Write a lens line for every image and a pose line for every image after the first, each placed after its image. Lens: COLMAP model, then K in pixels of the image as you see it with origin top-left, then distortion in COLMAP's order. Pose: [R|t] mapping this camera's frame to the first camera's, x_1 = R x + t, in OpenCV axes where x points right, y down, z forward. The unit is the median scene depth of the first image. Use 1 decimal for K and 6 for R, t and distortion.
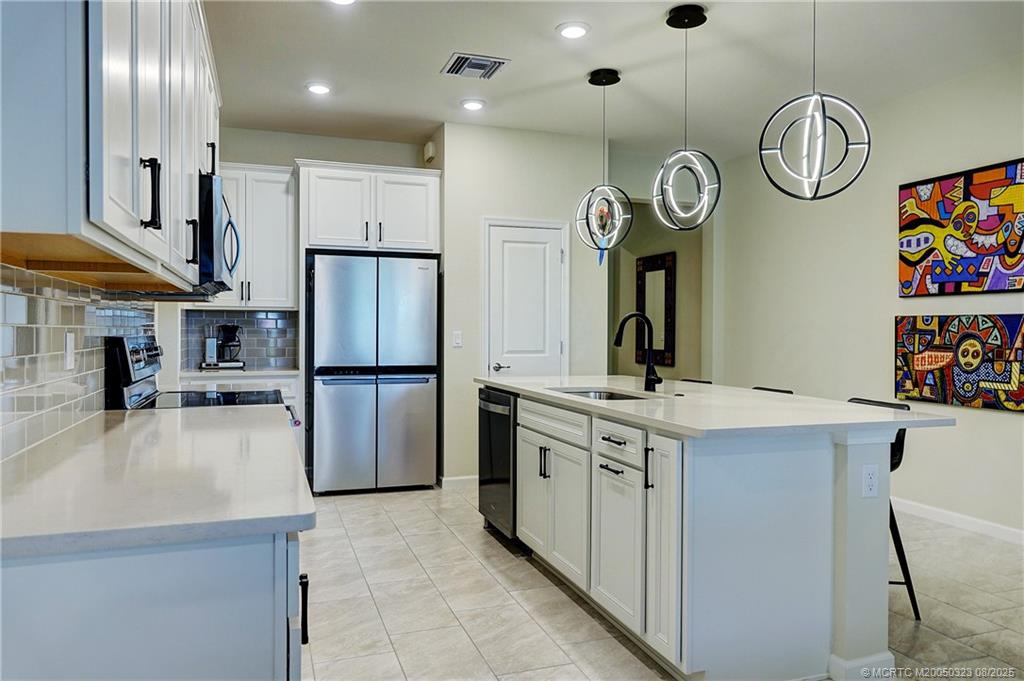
lens RADIAL K [[710.6, 0, 509.8], [0, 710.6, 337.0], [0, 0, 1]] dist [-0.010390, 0.009145]
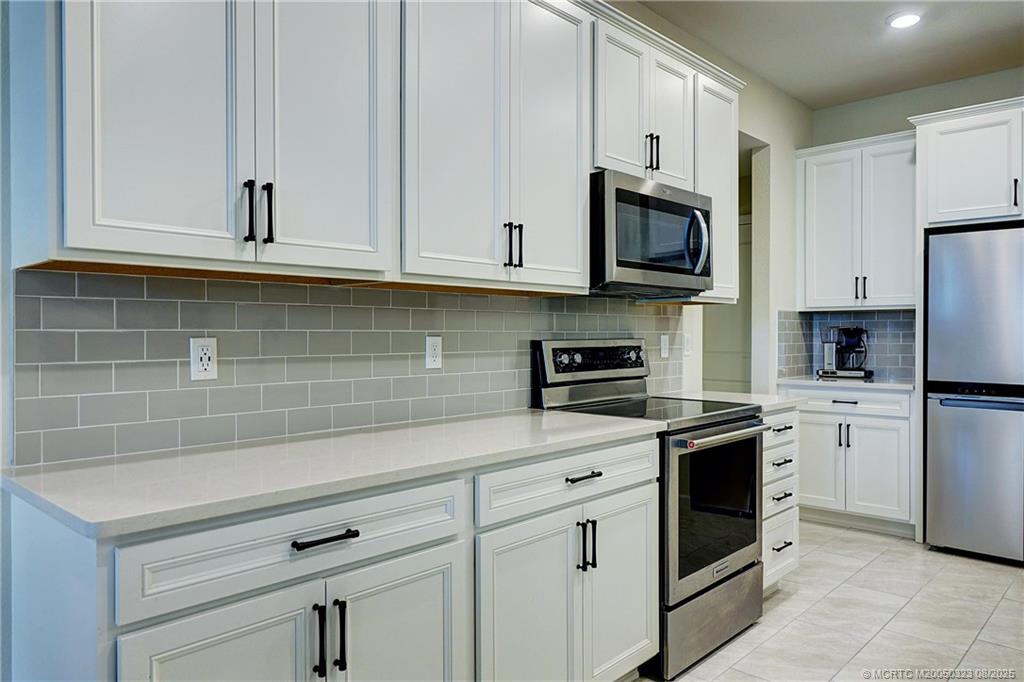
lens RADIAL K [[710.6, 0, 509.5], [0, 710.6, 337.0], [0, 0, 1]] dist [-0.010390, 0.009145]
pose [[0.463236, 0.000824, -0.886234, 0.190178], [-0.005813, 0.999981, -0.002109, -0.001424], [0.886216, 0.006129, 0.463232, 0.235267]]
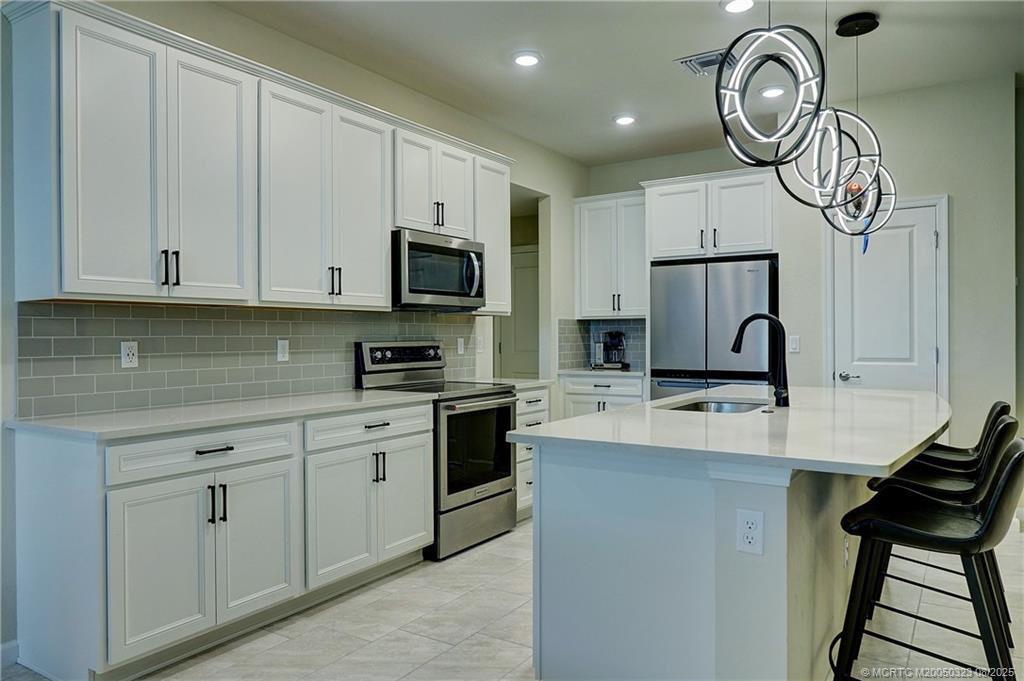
lens RADIAL K [[710.6, 0, 514.5], [0, 710.6, 338.6], [0, 0, 1]] dist [-0.010390, 0.009145]
pose [[0.615585, -0.004077, -0.788060, 0.446934], [0.000718, 0.999989, -0.004613, -0.000285], [0.788070, 0.002274, 0.615581, 0.155934]]
